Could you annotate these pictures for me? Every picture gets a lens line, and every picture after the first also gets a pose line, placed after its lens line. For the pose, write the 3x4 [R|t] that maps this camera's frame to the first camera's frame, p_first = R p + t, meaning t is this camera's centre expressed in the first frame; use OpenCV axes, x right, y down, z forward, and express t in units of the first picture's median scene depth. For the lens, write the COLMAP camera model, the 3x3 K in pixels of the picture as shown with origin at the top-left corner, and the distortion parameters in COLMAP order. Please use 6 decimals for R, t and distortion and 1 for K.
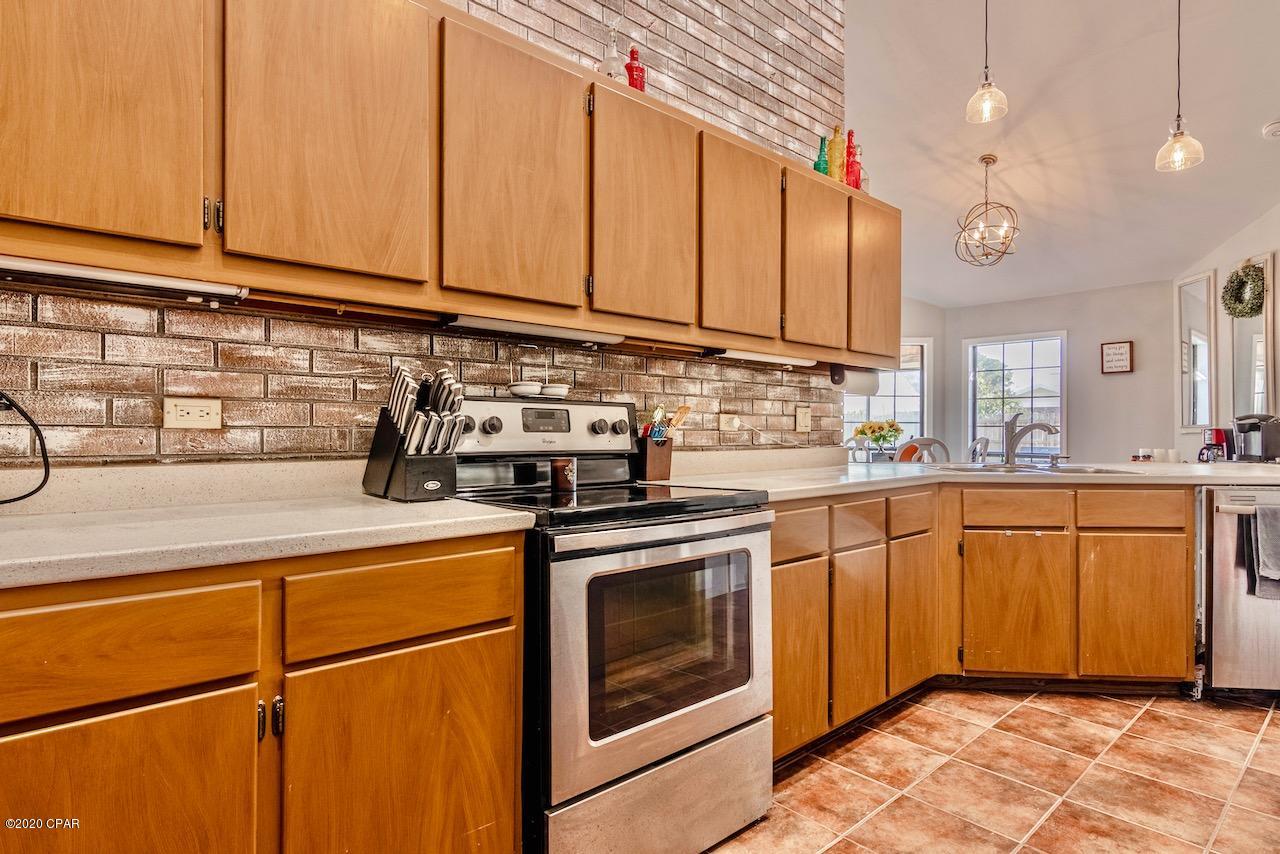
lens RADIAL K [[682.5, 0, 635.5], [0, 682.5, 433.5], [0, 0, 1]] dist [-0.002589, 0.001533]
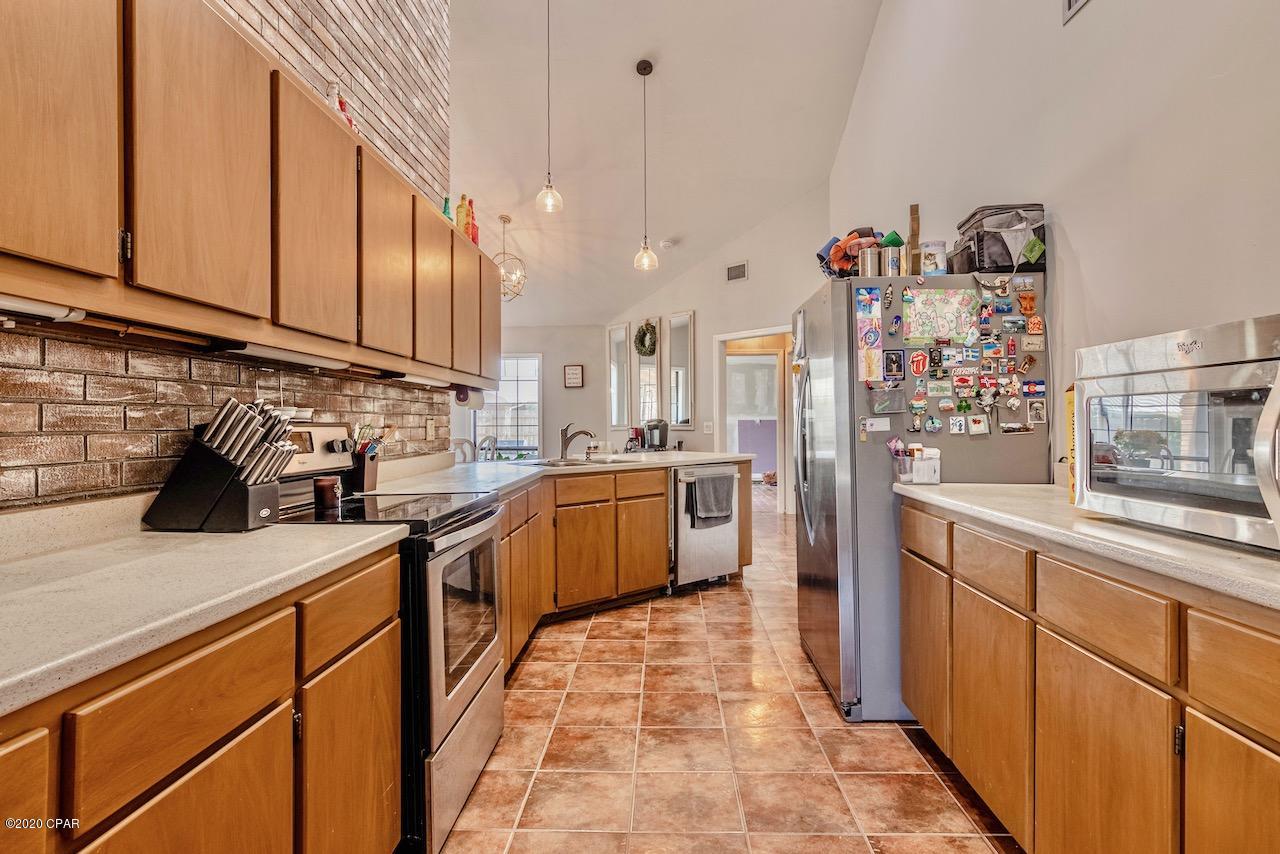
lens RADIAL K [[682.5, 0, 634.8], [0, 682.5, 423.2], [0, 0, 1]] dist [-0.002589, 0.001533]
pose [[0.683762, -0.011376, 0.729617, -0.501698], [0.012616, 0.999913, 0.003767, -0.043175], [-0.729596, 0.006630, 0.683846, -0.093514]]
